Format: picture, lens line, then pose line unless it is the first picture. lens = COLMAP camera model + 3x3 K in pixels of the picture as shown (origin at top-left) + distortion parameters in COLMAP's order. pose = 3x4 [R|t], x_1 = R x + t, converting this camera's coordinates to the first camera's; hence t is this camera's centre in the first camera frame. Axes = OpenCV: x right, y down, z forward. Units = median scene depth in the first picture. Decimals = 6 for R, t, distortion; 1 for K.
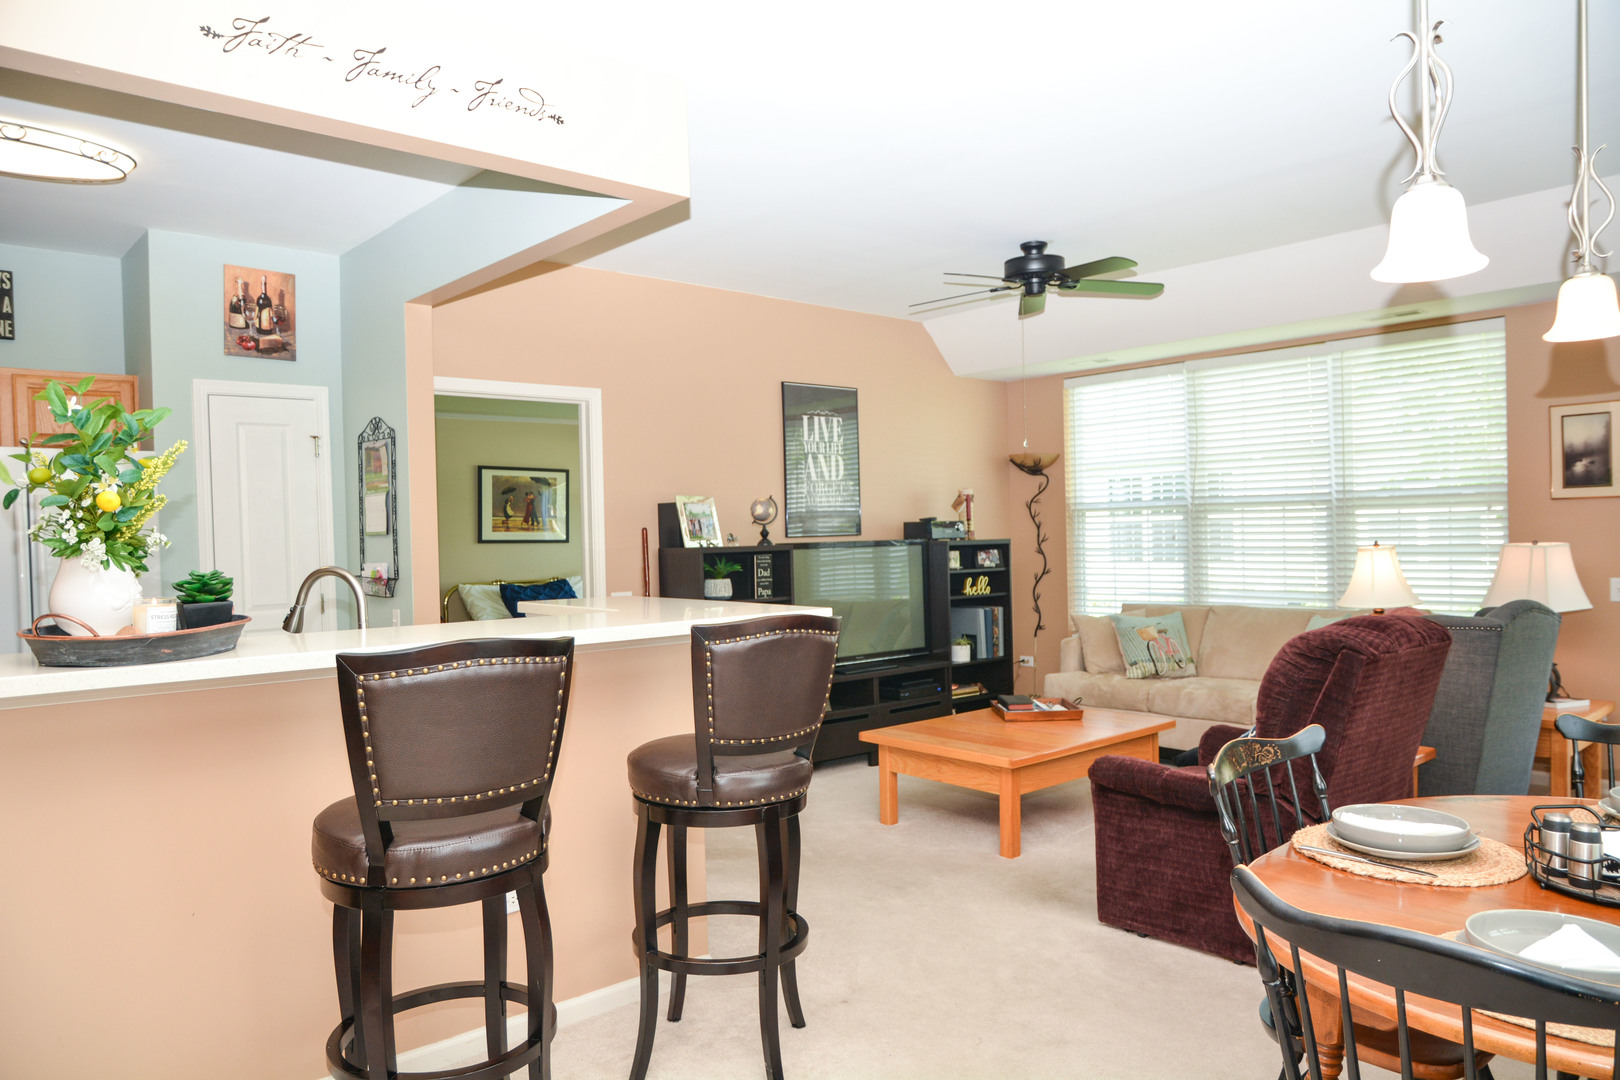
lens RADIAL K [[1090.9, 0, 831.7], [0, 1090.9, 561.7], [0, 0, 1]] dist [-0.036790, 0.017073]
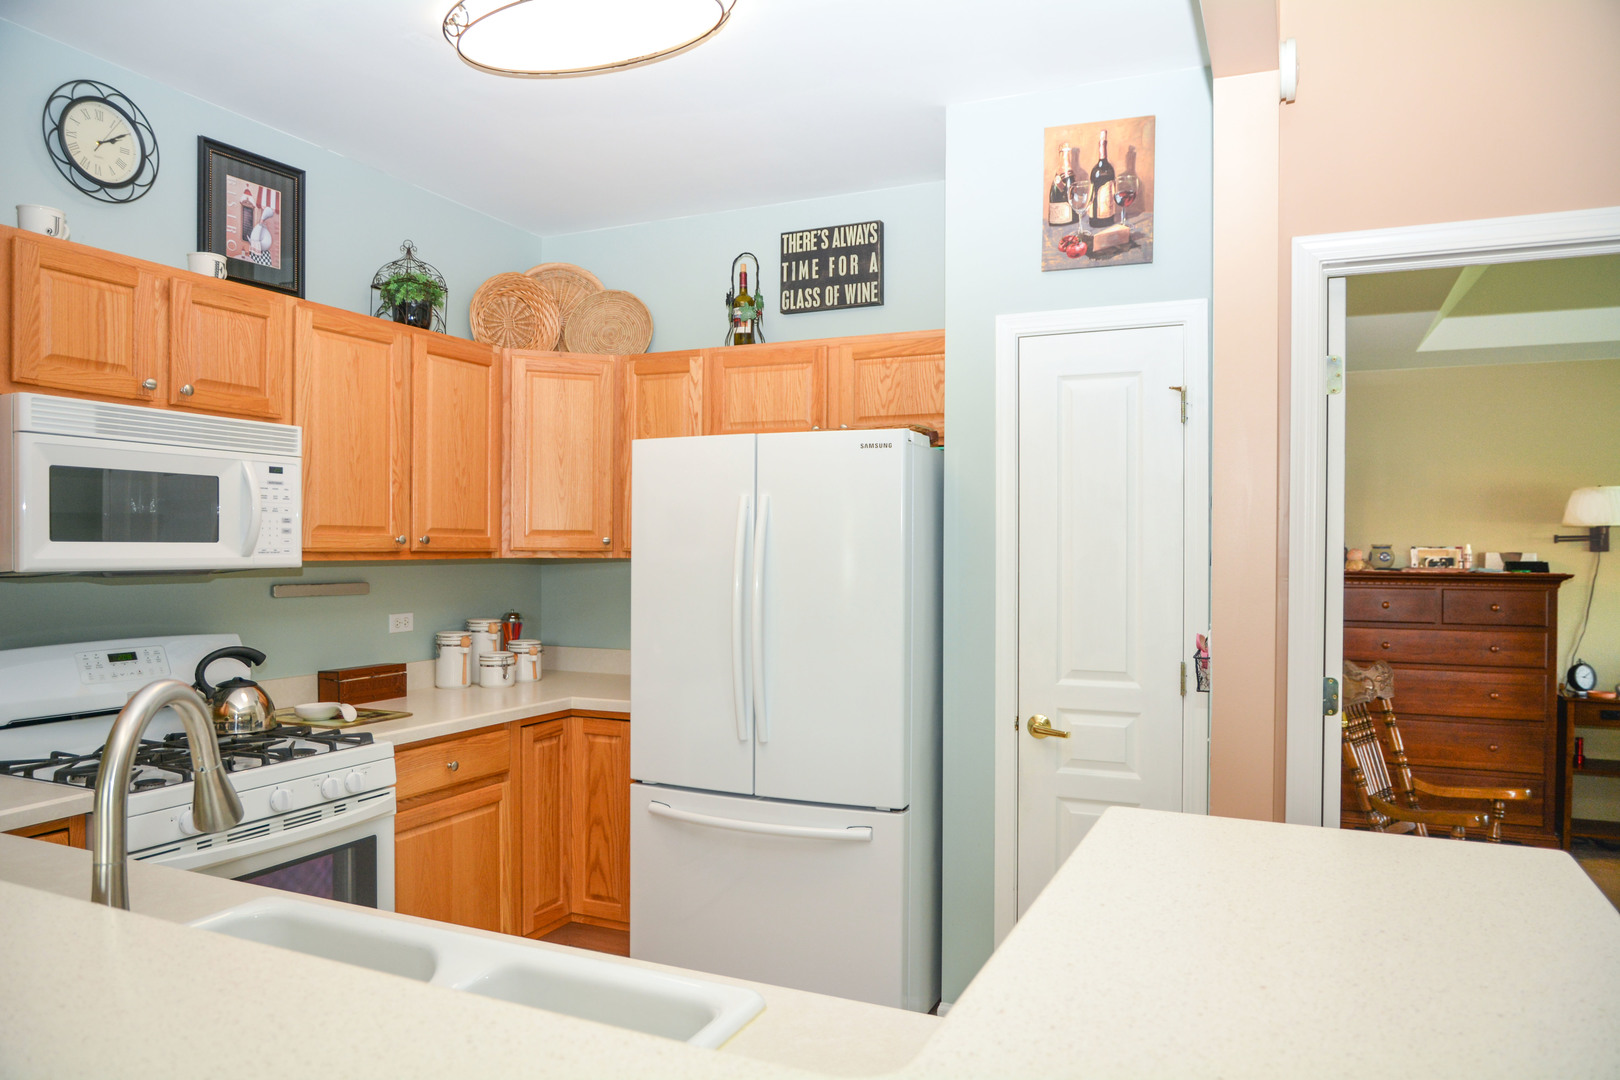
lens RADIAL K [[1090.9, 0, 813.6], [0, 1090.9, 553.4], [0, 0, 1]] dist [-0.036790, 0.017073]
pose [[0.403907, 0.033160, -0.914199, -0.026790], [-0.037638, 0.999099, 0.019610, -0.033354], [0.914025, 0.026488, 0.404791, 0.619014]]
